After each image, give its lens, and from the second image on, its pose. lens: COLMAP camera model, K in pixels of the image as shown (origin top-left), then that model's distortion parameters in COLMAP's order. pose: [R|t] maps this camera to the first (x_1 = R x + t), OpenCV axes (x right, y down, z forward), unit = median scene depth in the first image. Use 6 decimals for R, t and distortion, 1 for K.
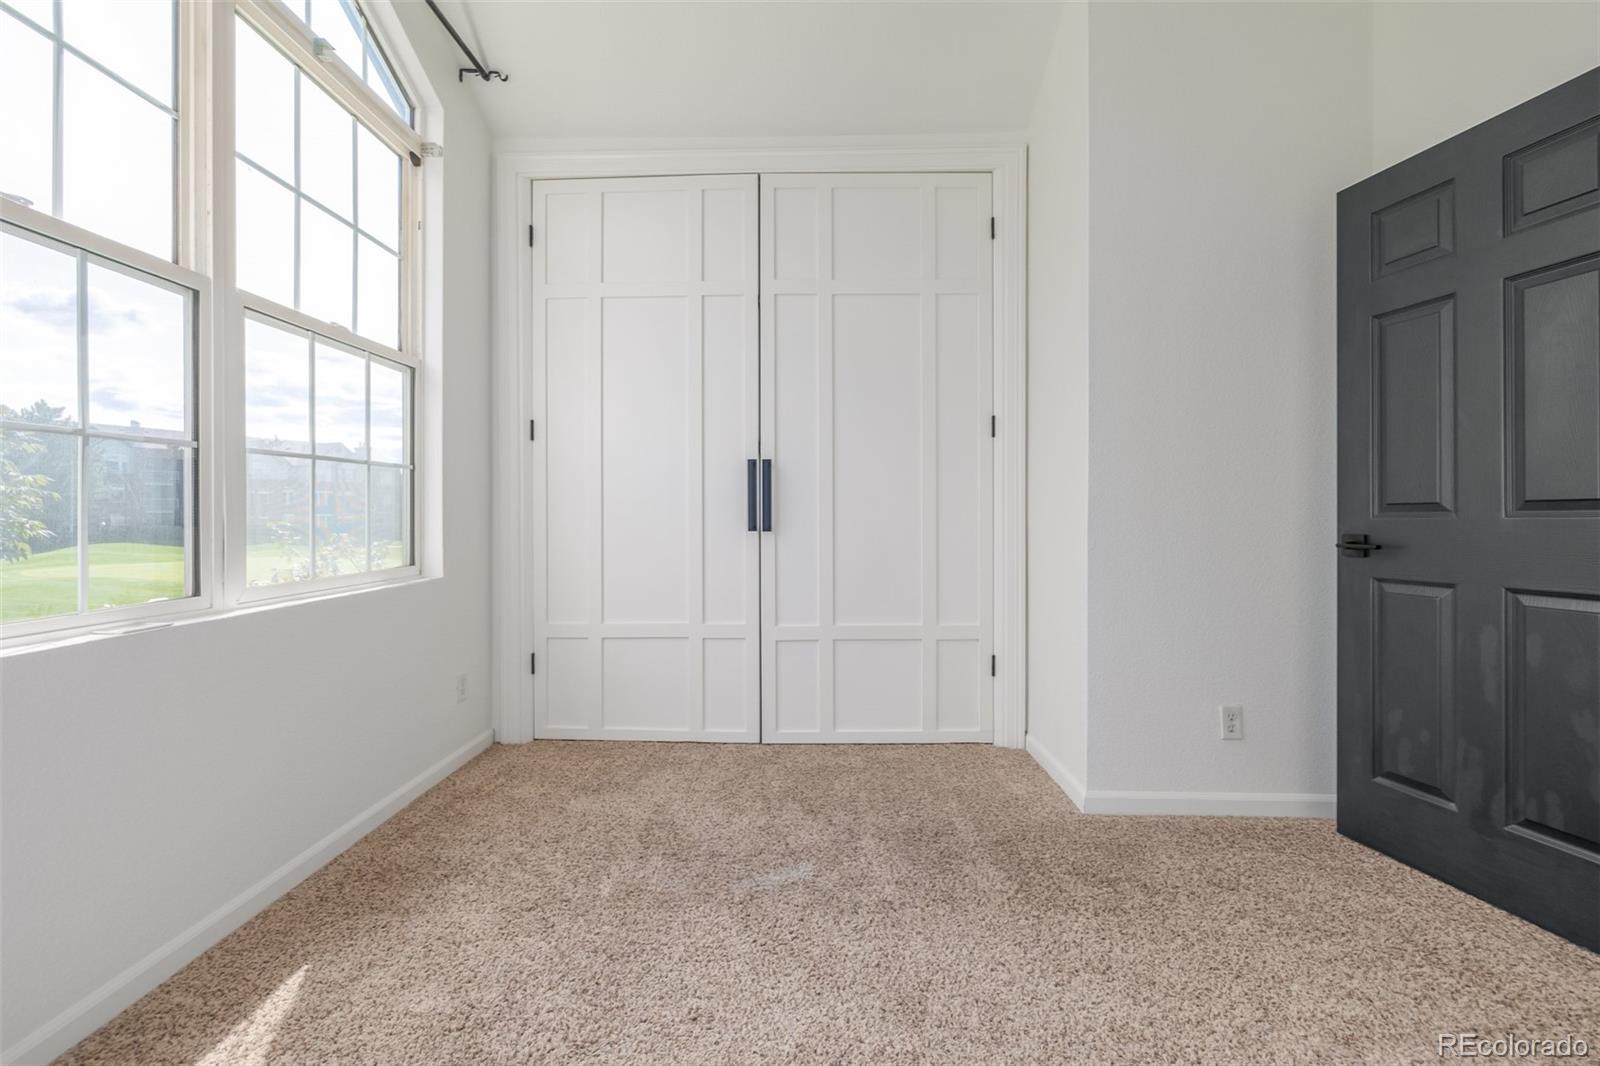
lens RADIAL K [[668.8, 0, 798.4], [0, 668.8, 516.3], [0, 0, 1]] dist [0.000804, 0.000182]
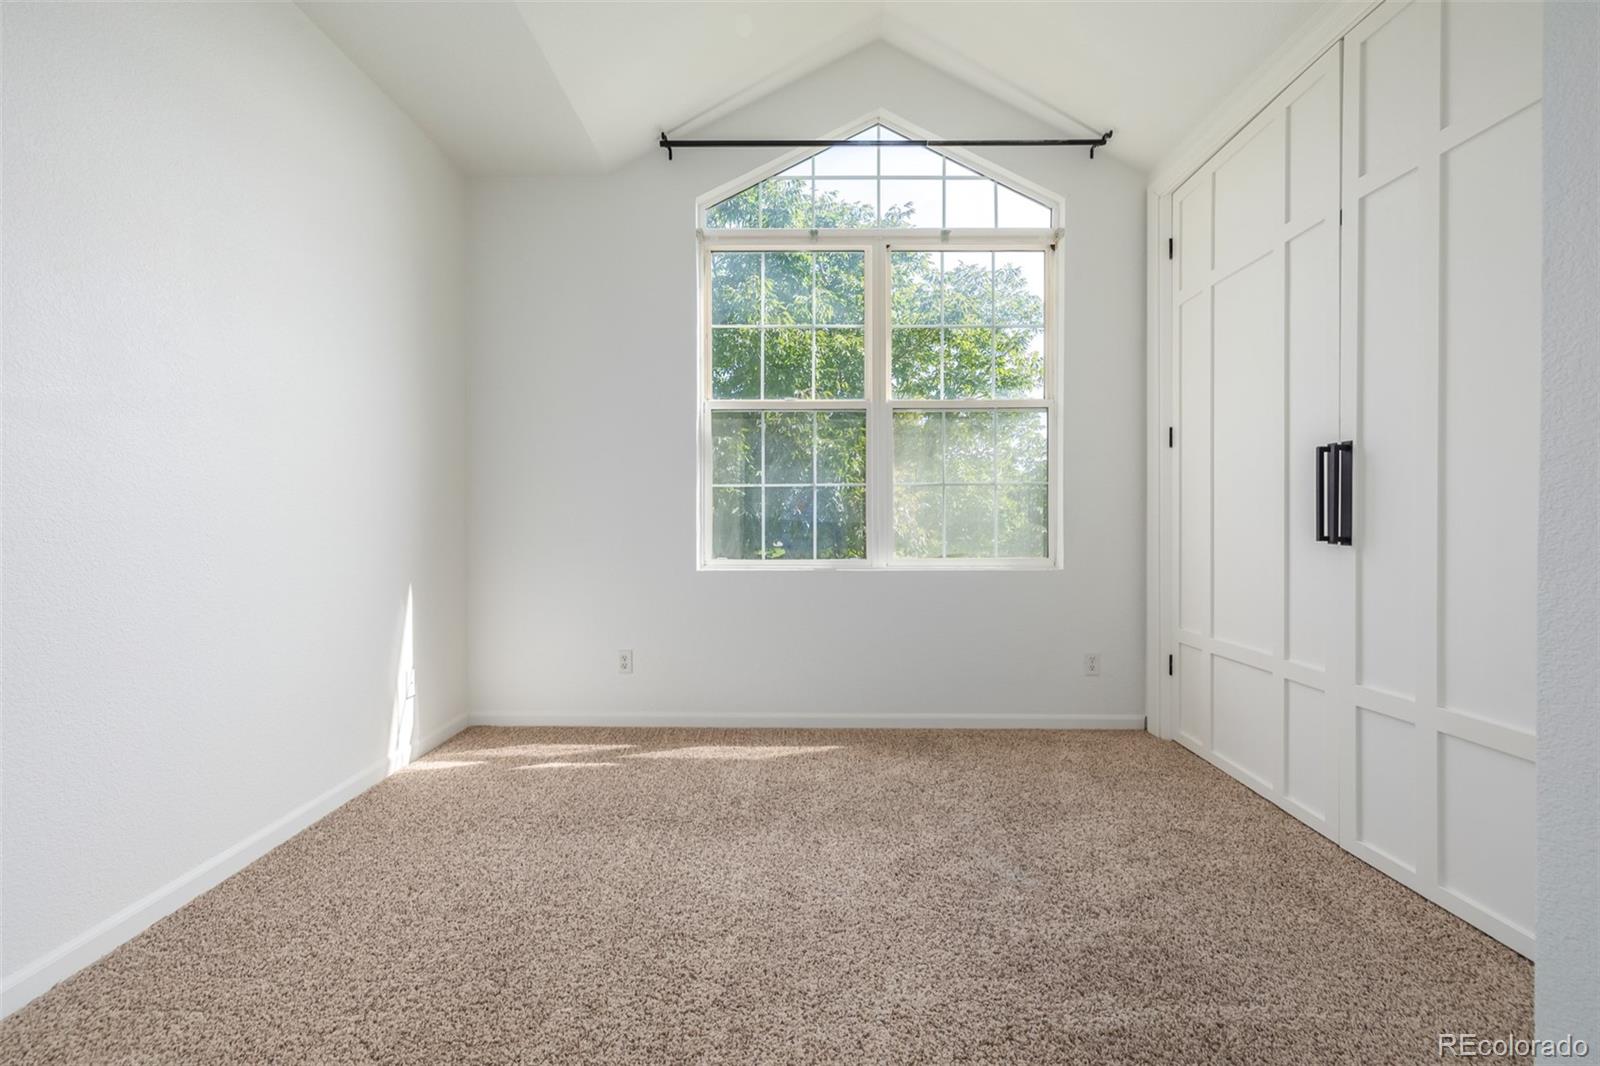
lens RADIAL K [[685.9, 0, 793.7], [0, 685.9, 516.3], [0, 0, 1]] dist [0.000732, 0.000195]
pose [[0.011538, 0.000212, -0.999933, 0.975476], [-0.001648, 0.999999, 0.000193, -0.010494], [0.999932, 0.001645, 0.011539, 0.616550]]
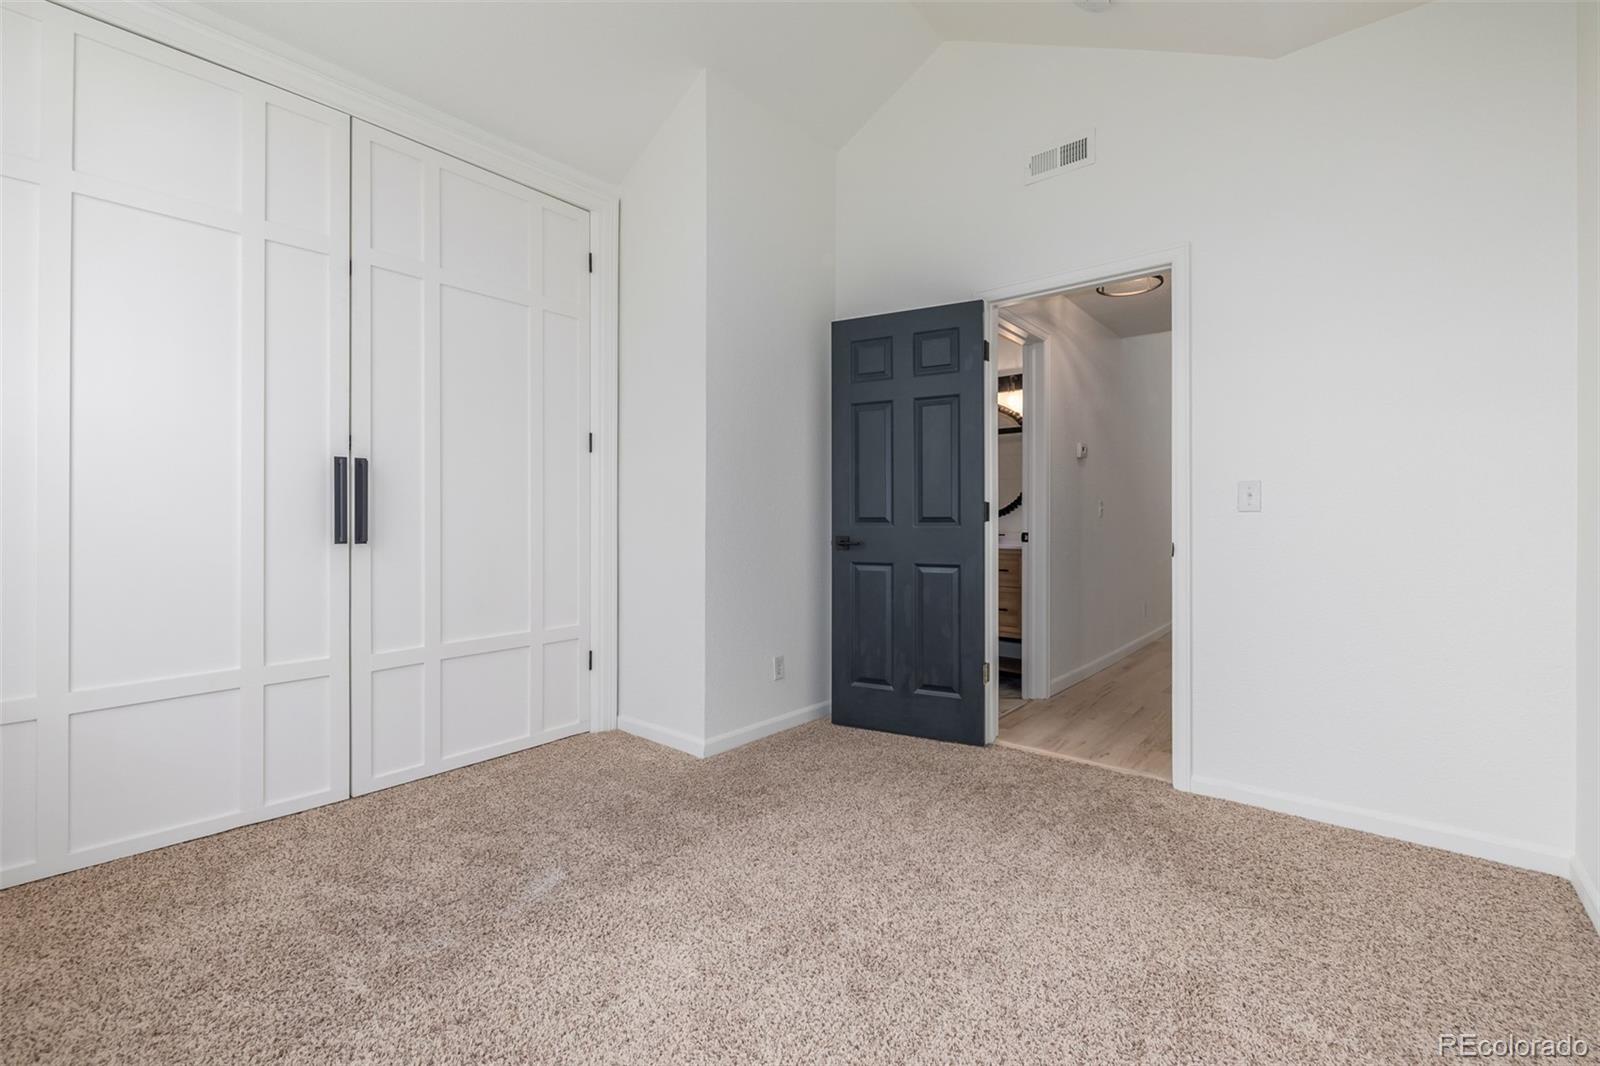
lens RADIAL K [[678.9, 0, 790.4], [0, 678.9, 515.6], [0, 0, 1]] dist [-0.000690, 0.000581]
pose [[0.632428, 0.005662, 0.774599, -0.543213], [-0.002965, 0.999984, -0.004888, -0.014932], [-0.774614, 0.000795, 0.632434, 0.059074]]
